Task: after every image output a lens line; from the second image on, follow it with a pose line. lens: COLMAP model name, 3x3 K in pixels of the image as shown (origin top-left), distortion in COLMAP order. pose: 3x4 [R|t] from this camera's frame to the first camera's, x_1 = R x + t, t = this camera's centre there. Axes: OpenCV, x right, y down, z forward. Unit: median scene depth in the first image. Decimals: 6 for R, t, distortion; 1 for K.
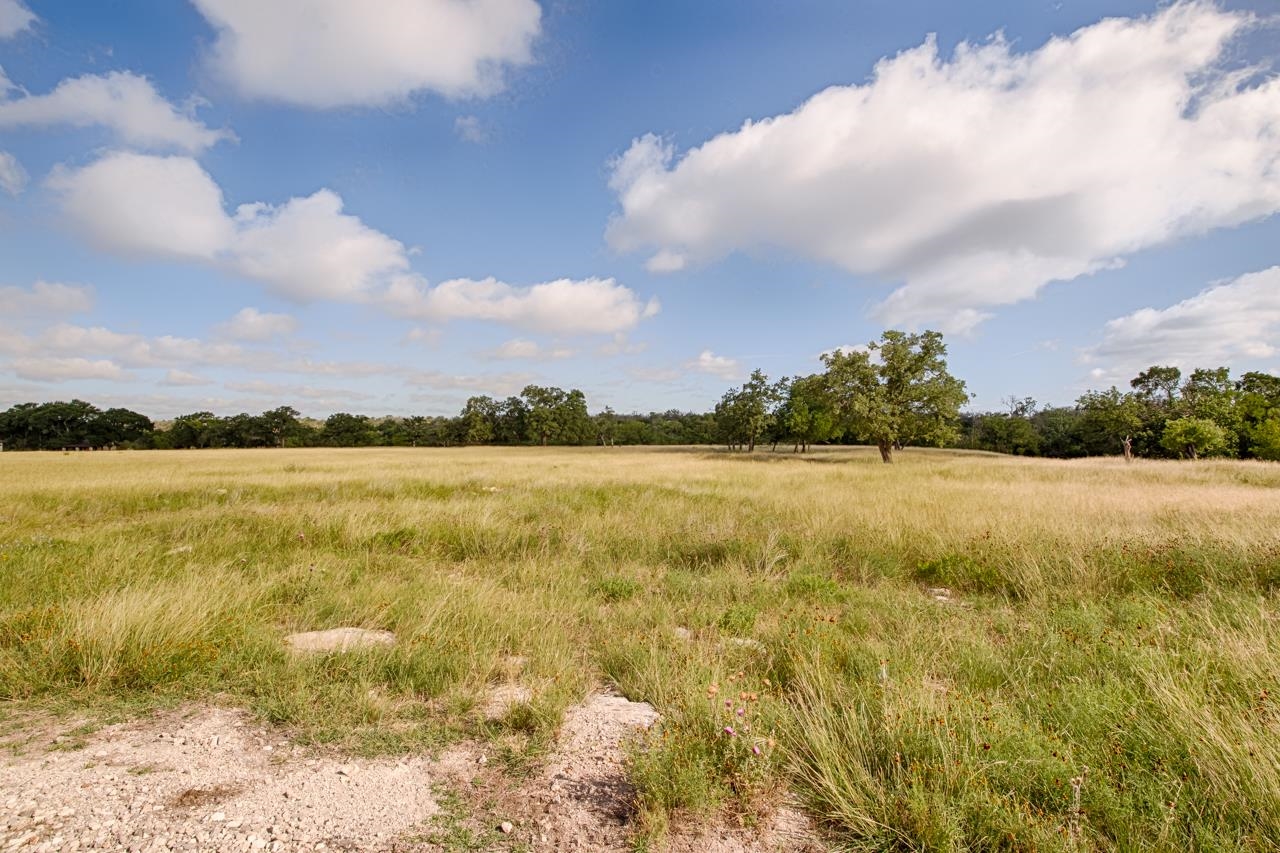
lens RADIAL K [[584.6, 0, 640.1], [0, 584.6, 411.8], [0, 0, 1]] dist [0.005842, -0.011006]
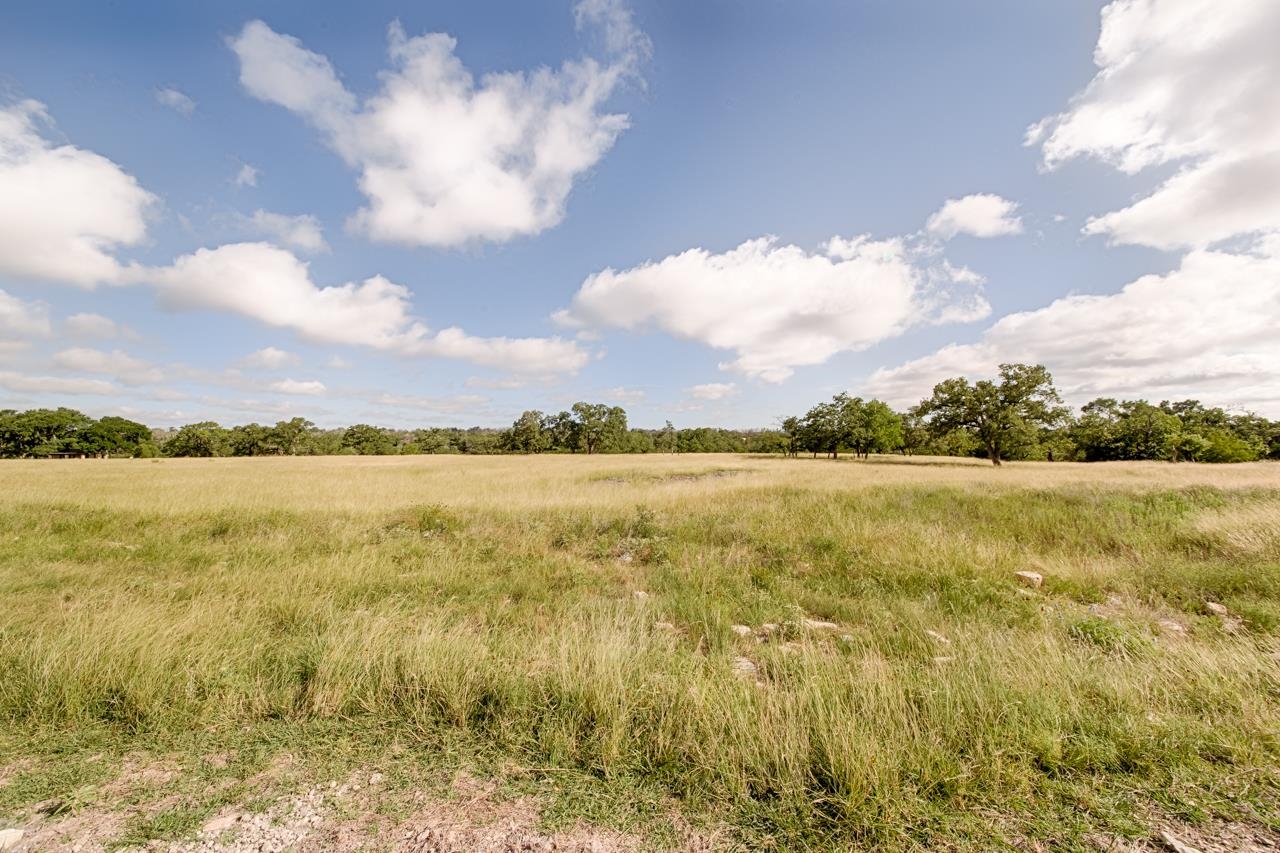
lens RADIAL K [[446.7, 0, 646.0], [0, 446.7, 415.1], [0, 0, 1]] dist [-0.008430, -0.004752]
pose [[0.980499, 0.016448, 0.195834, -0.227007], [-0.011119, 0.999538, -0.028280, 0.004152], [-0.196208, 0.025551, 0.980229, 0.092566]]
